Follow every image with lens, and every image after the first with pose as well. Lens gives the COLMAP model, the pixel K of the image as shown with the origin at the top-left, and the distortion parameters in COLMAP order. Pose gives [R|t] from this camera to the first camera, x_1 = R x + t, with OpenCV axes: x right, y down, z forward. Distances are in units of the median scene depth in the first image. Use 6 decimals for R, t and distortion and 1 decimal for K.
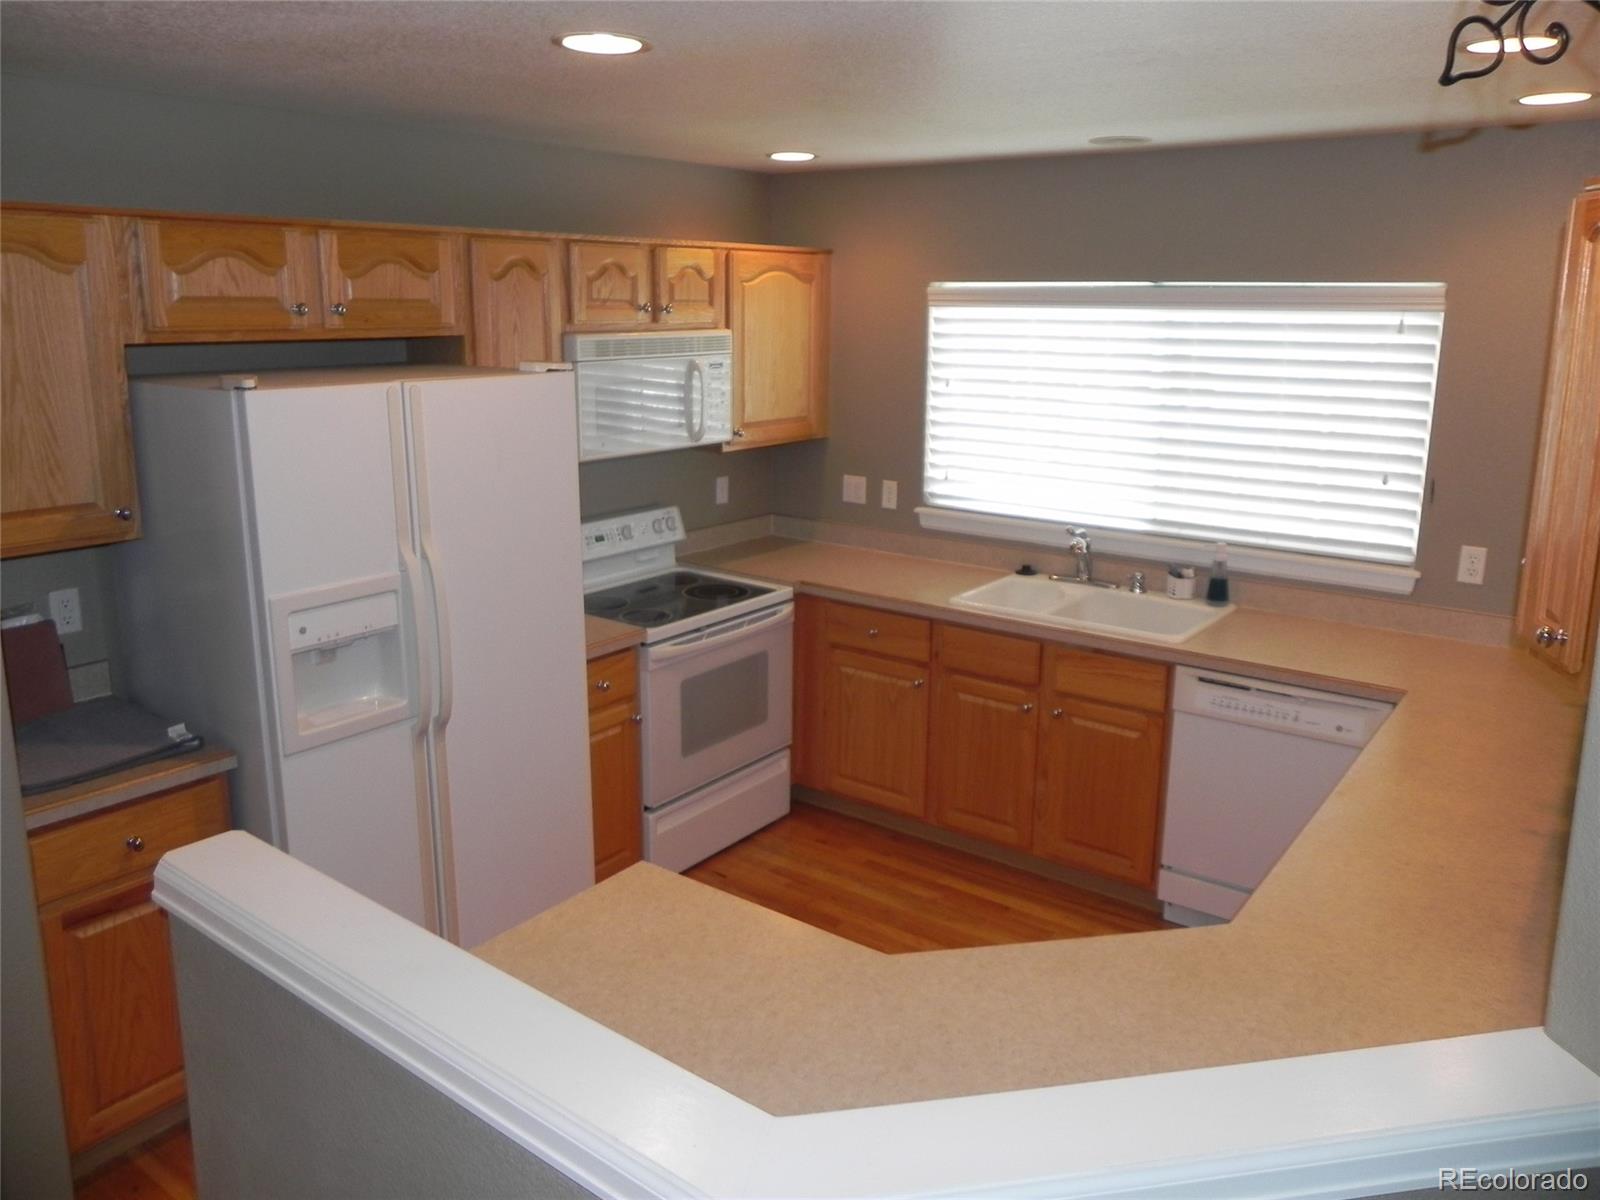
lens RADIAL K [[1206.4, 0, 795.6], [0, 1206.4, 555.5], [0, 0, 1]] dist [0.000842, -0.008835]
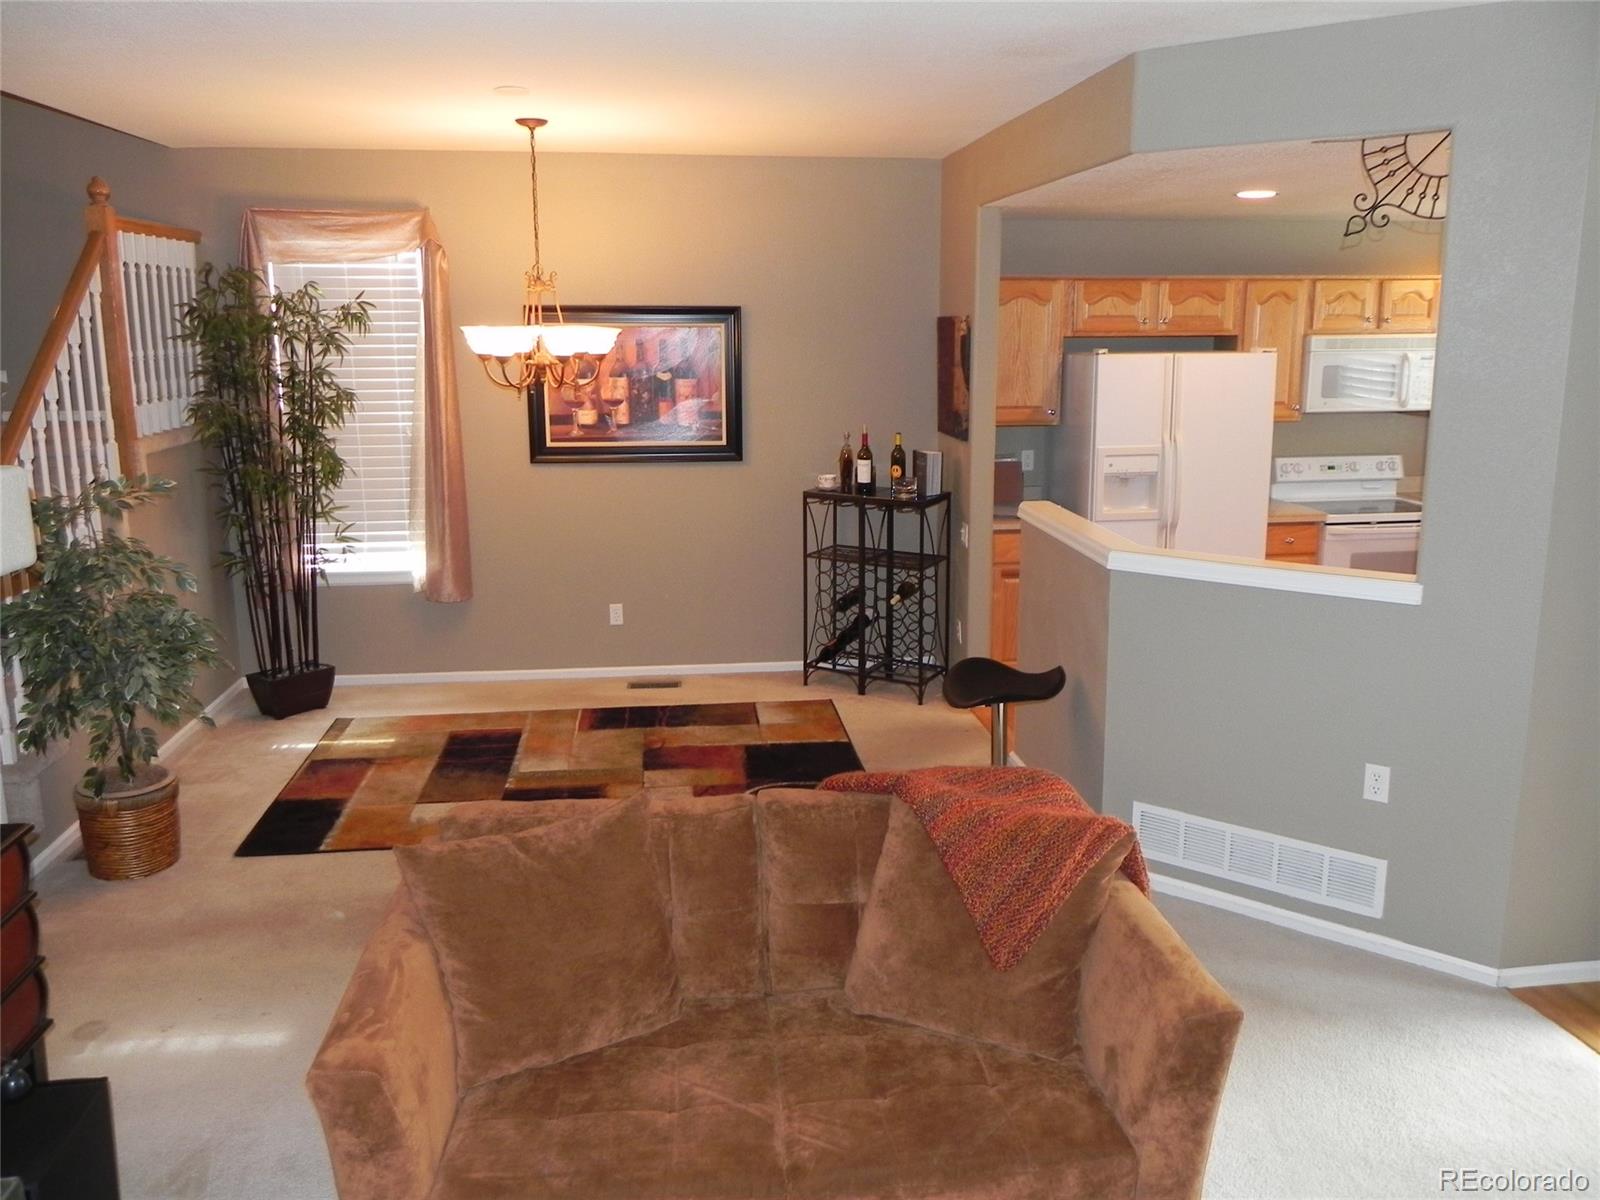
lens RADIAL K [[1206.4, 0, 803.0], [0, 1206.4, 588.5], [0, 0, 1]] dist [0.000842, -0.008835]
pose [[0.695283, 0.138527, -0.705260, 0.549382], [-0.138108, 0.988715, 0.058049, 0.163398], [0.705342, 0.057042, 0.706568, -0.656954]]
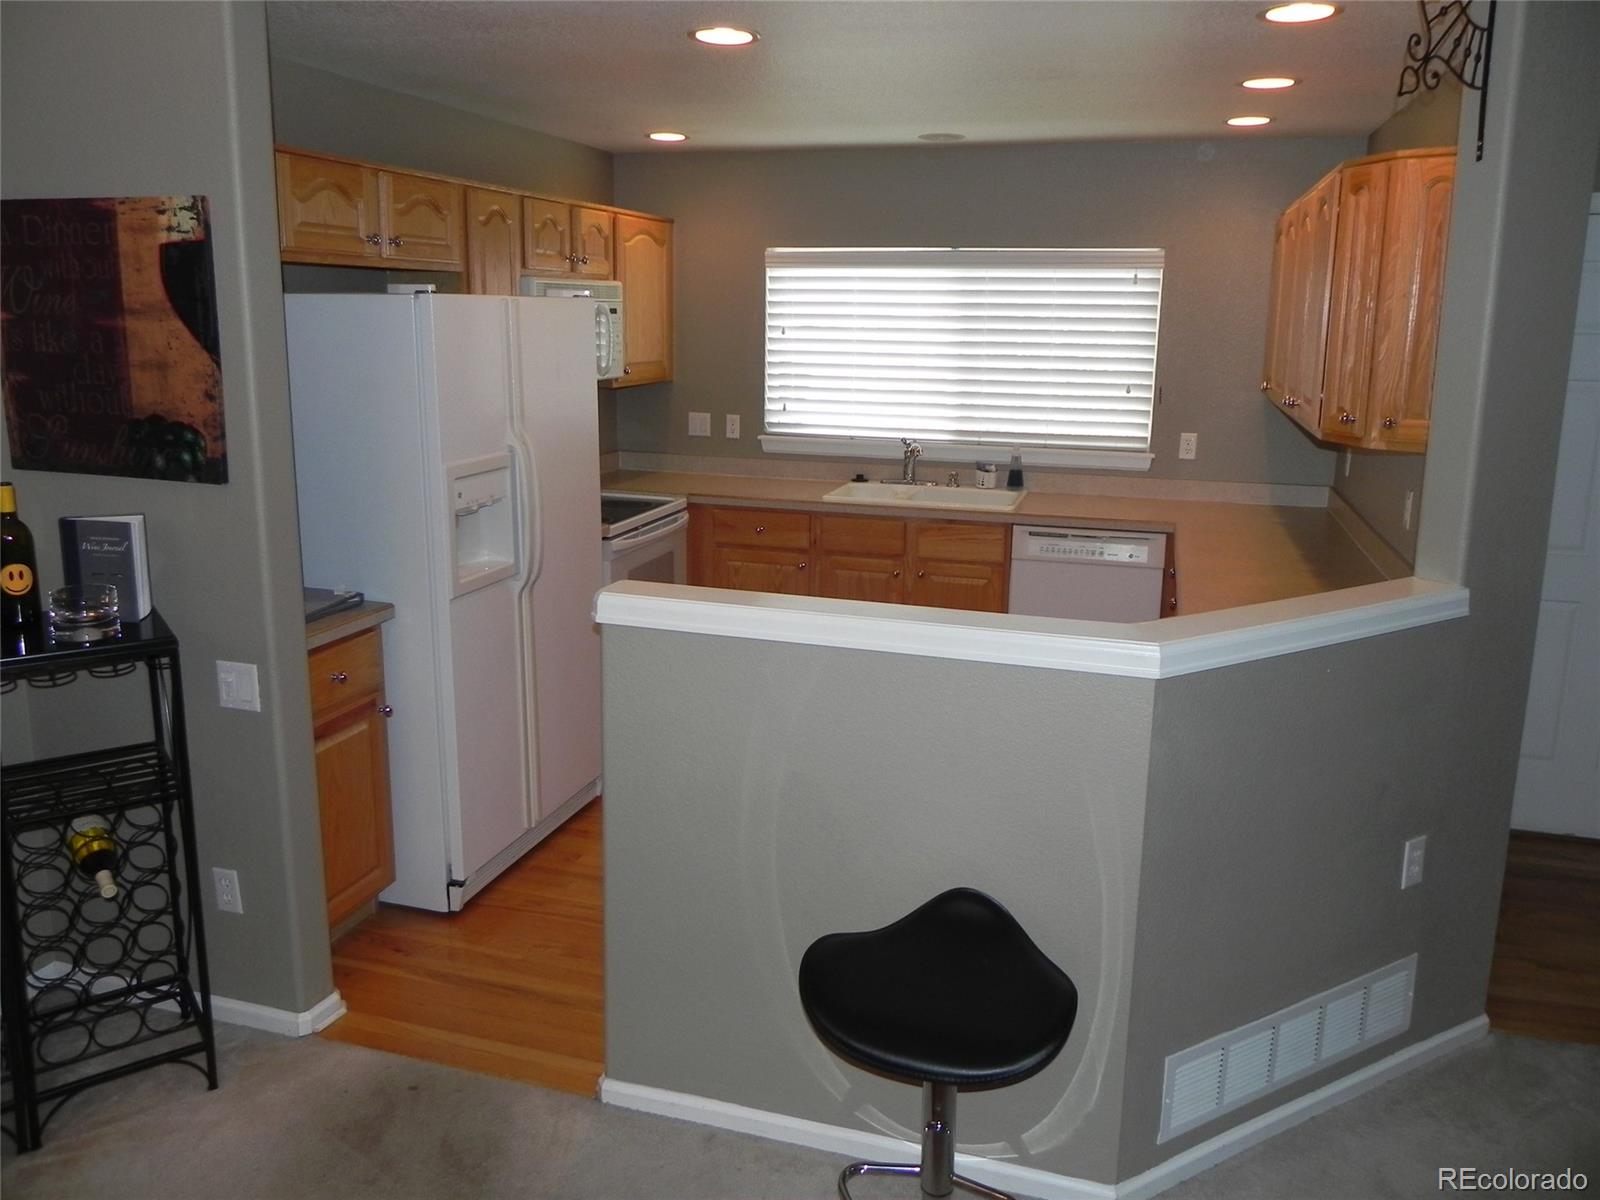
lens RADIAL K [[1206.4, 0, 783.3], [0, 1206.4, 568.7], [0, 0, 1]] dist [0.000842, -0.008835]
pose [[0.941084, -0.063716, 0.332115, -0.353579], [0.062704, 0.997937, 0.013775, 0.096817], [-0.332308, 0.007861, 0.943138, -0.180060]]
